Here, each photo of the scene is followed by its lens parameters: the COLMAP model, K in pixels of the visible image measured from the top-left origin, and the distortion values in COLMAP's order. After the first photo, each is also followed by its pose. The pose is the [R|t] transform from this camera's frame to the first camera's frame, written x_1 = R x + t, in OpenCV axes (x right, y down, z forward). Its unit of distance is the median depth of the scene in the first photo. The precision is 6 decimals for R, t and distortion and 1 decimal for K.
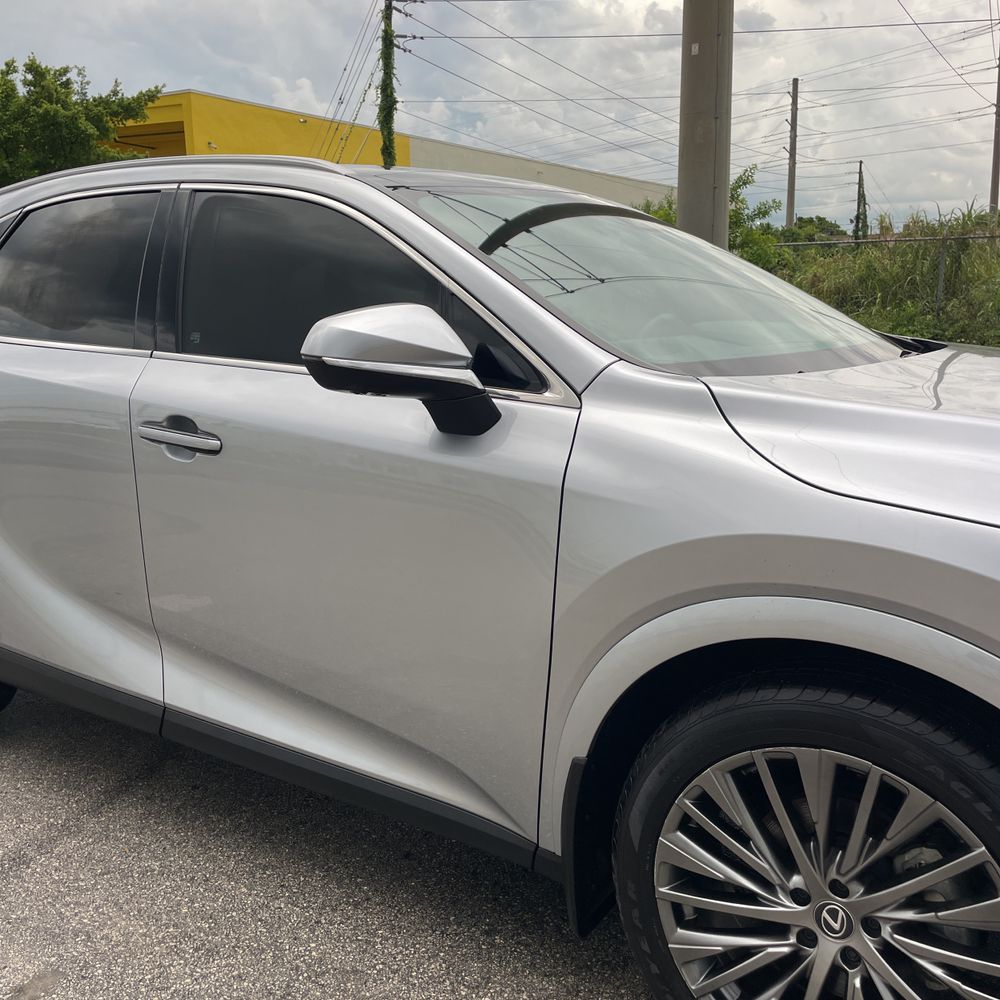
lens RADIAL K [[1021.0, 0, 495.3], [0, 1021.0, 480.0], [0, 0, 1]] dist [0.022065, 0.000000]
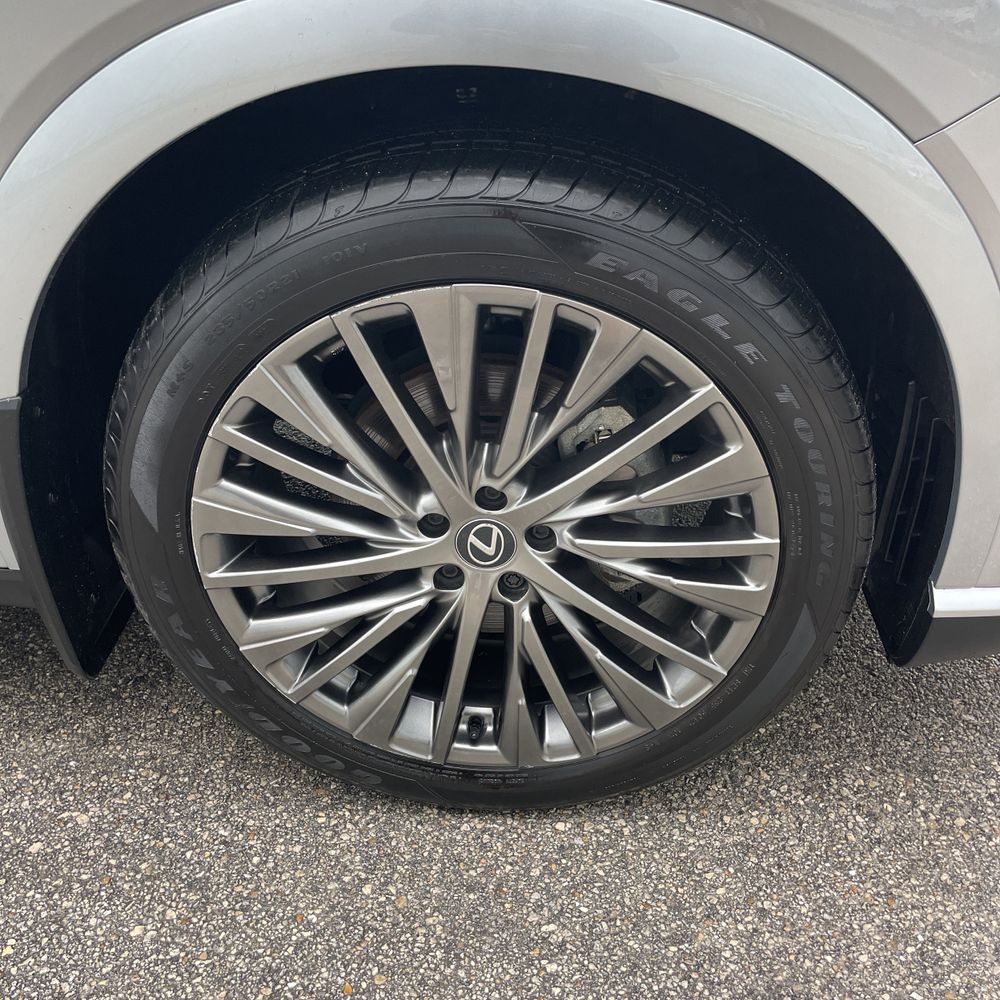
lens RADIAL K [[1021.0, 0, 522.2], [0, 1021.0, 490.0], [0, 0, 1]] dist [0.022065, 0.000000]
pose [[0.847321, -0.268802, 0.458032, 0.058063], [0.075495, 0.914656, 0.397120, 0.136429], [-0.525688, -0.301909, 0.795300, 0.467682]]
